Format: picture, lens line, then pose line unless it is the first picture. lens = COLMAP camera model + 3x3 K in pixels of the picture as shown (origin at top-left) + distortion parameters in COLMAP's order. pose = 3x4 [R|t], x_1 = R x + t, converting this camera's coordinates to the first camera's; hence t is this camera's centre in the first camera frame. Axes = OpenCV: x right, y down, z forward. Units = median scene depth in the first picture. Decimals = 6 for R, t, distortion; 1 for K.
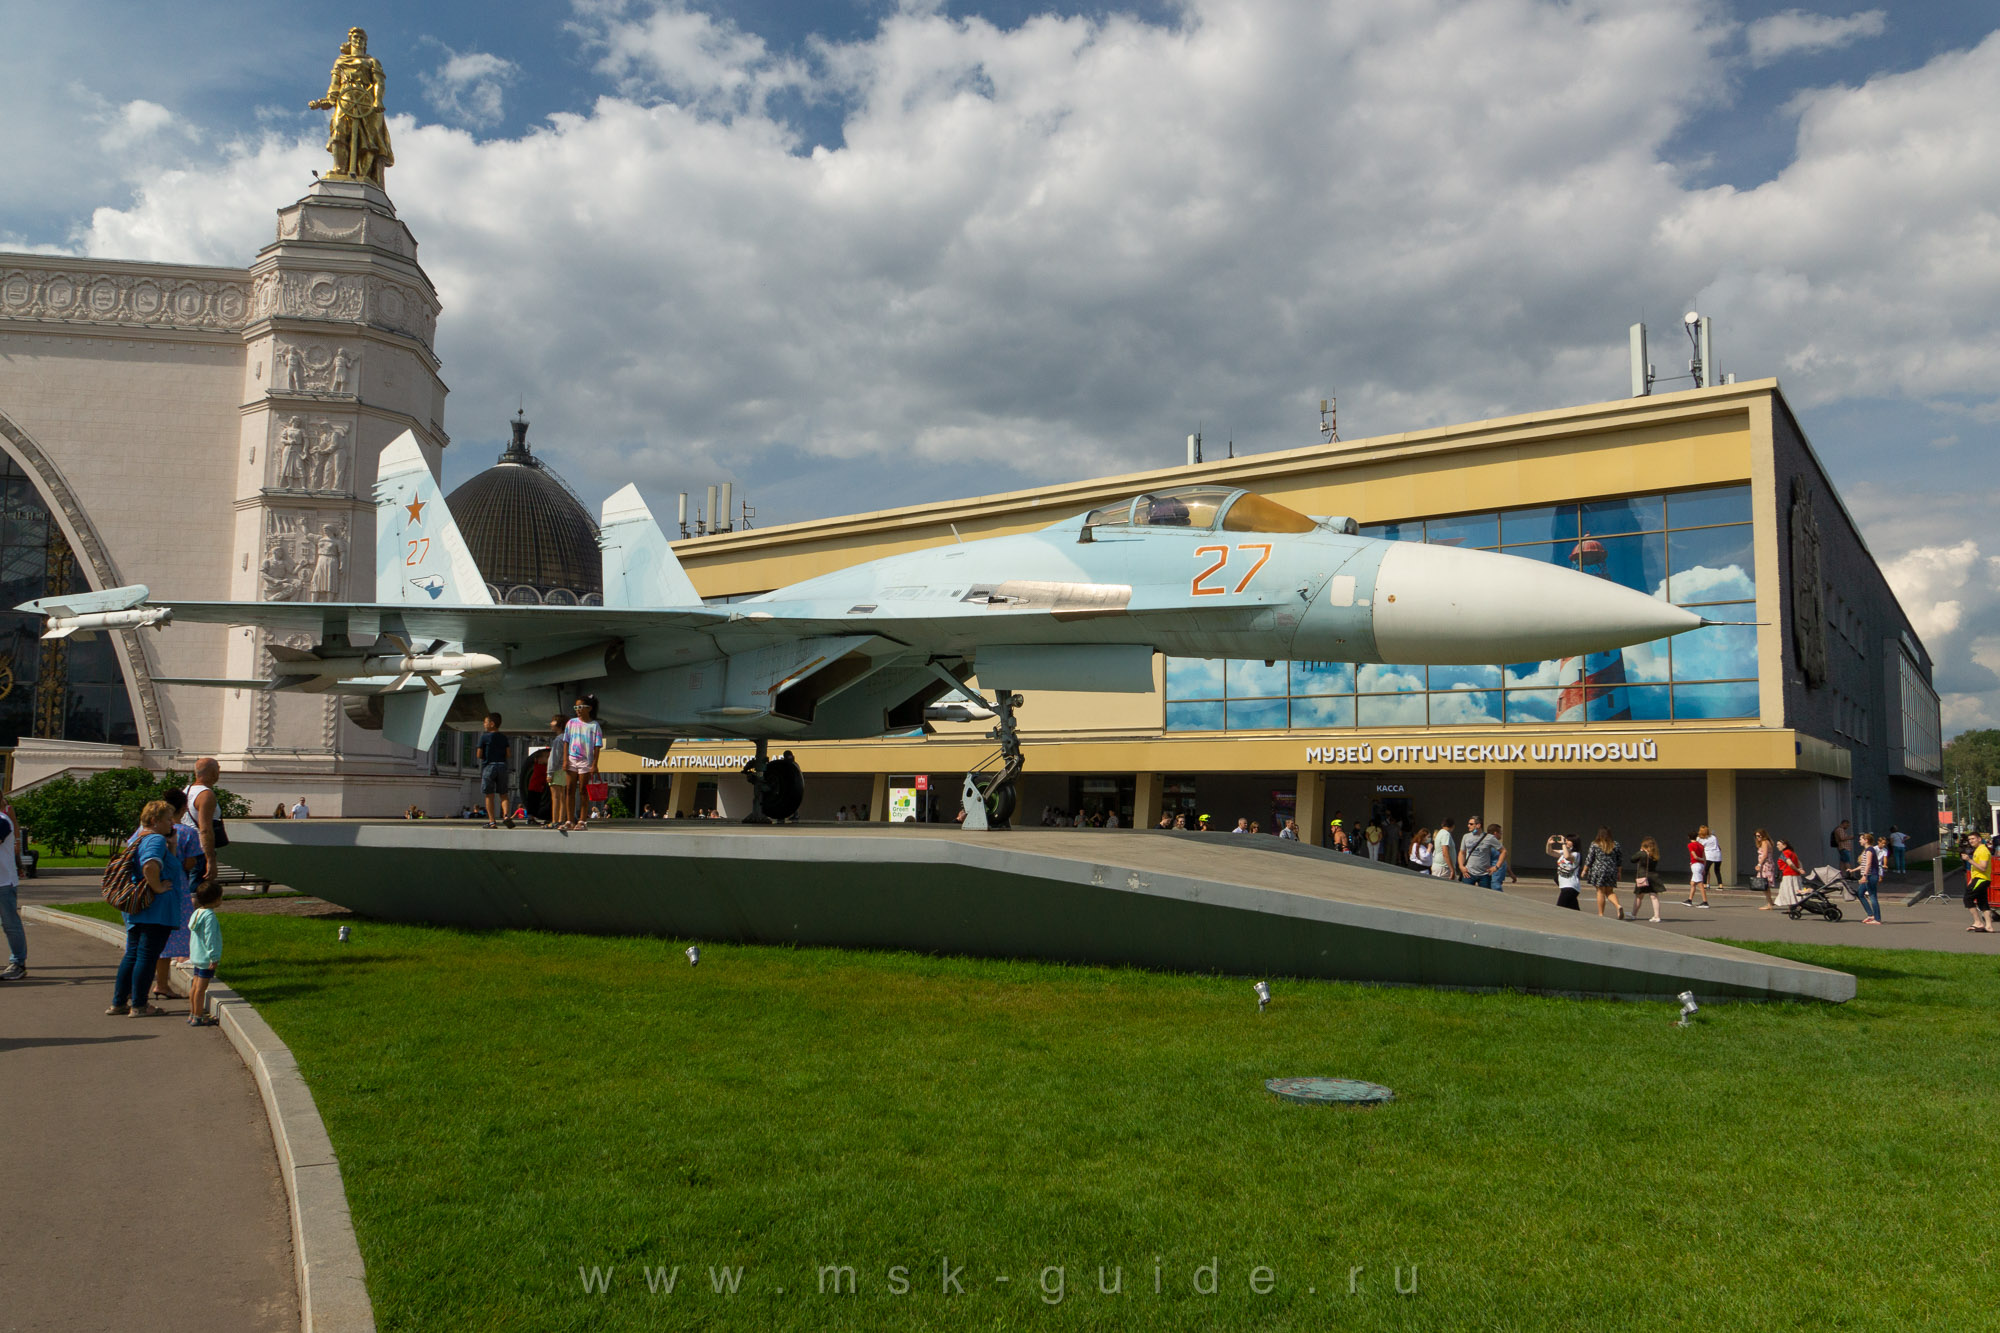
lens RADIAL K [[1391.6, 0, 1000.4], [0, 1391.6, 674.8], [0, 0, 1]] dist [-0.003995, -0.007064]
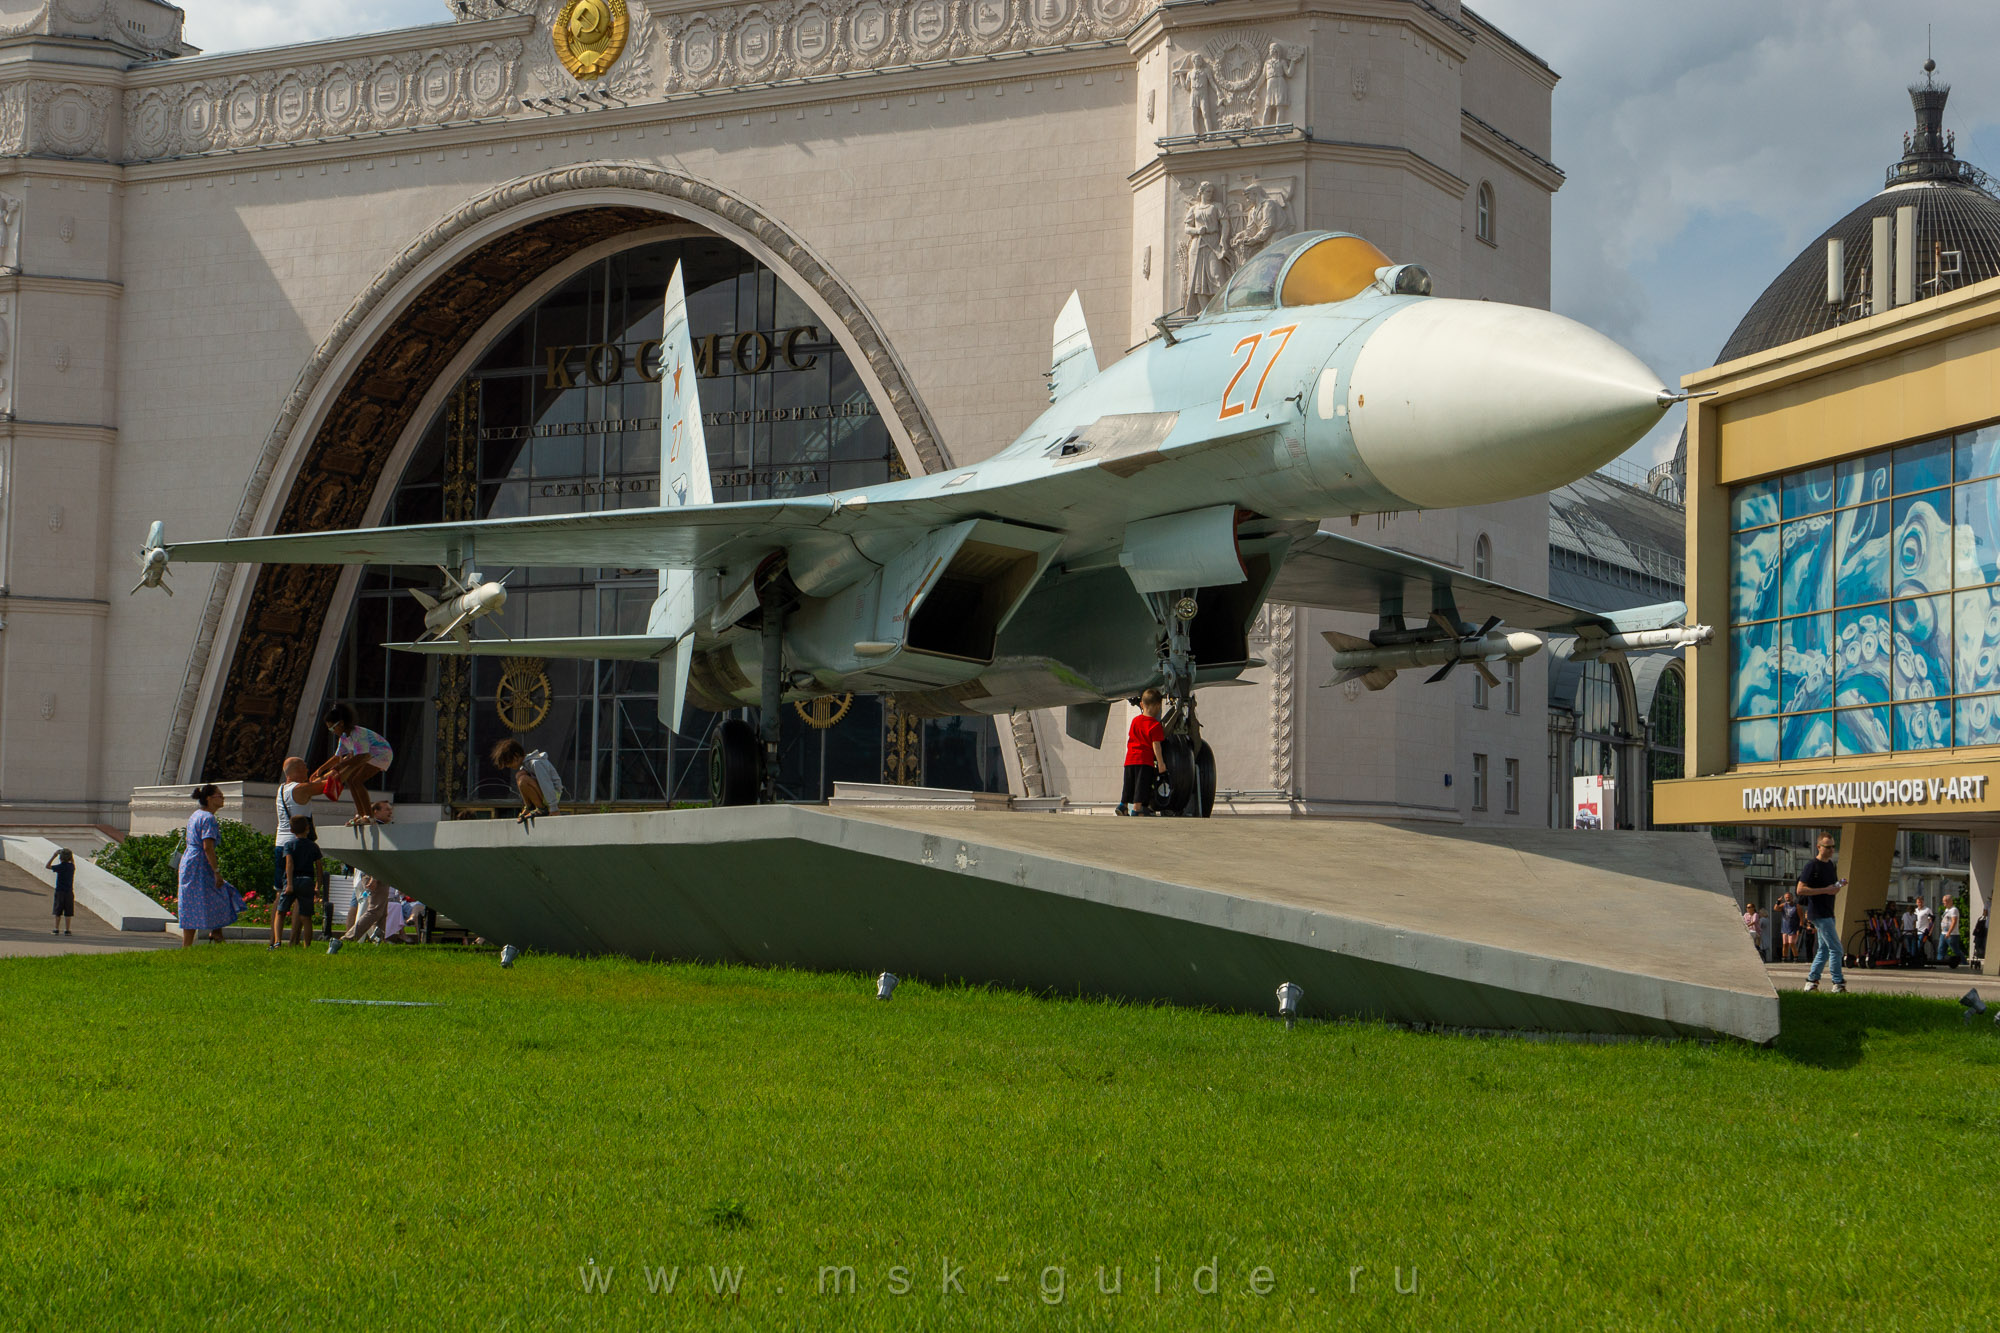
lens RADIAL K [[3173.8, 0, 1000.0], [0, 3173.8, 666.5], [0, 0, 1]] dist [0.014840, -0.004023]
pose [[0.789486, -0.042722, -0.612279, 0.181431], [0.046120, 0.998884, -0.010228, 0.012375], [0.612033, -0.020163, 0.790575, -0.035192]]
